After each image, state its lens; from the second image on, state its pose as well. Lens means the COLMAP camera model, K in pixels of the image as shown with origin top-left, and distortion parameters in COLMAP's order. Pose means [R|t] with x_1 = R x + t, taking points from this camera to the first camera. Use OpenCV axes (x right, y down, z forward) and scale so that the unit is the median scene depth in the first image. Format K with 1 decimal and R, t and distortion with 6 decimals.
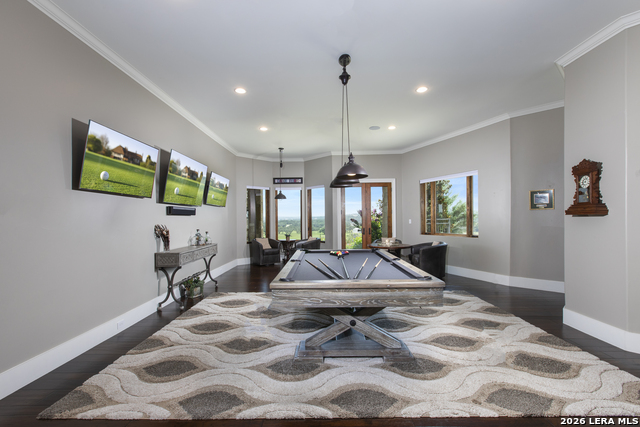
lens RADIAL K [[296.0, 0, 315.2], [0, 296.0, 216.1], [0, 0, 1]] dist [-0.001238, 0.000452]
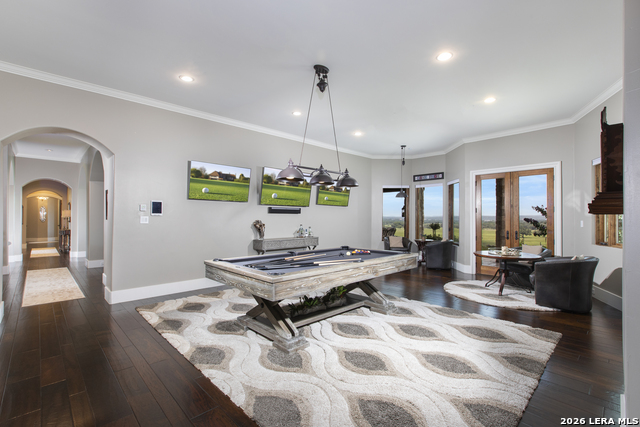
lens RADIAL K [[296.0, 0, 319.4], [0, 296.0, 212.4], [0, 0, 1]] dist [-0.001238, 0.000452]
pose [[0.693200, -0.002010, -0.720742, 0.571005], [-0.003649, 0.999974, -0.006298, -0.000997], [0.720736, 0.006996, 0.693174, 0.174370]]
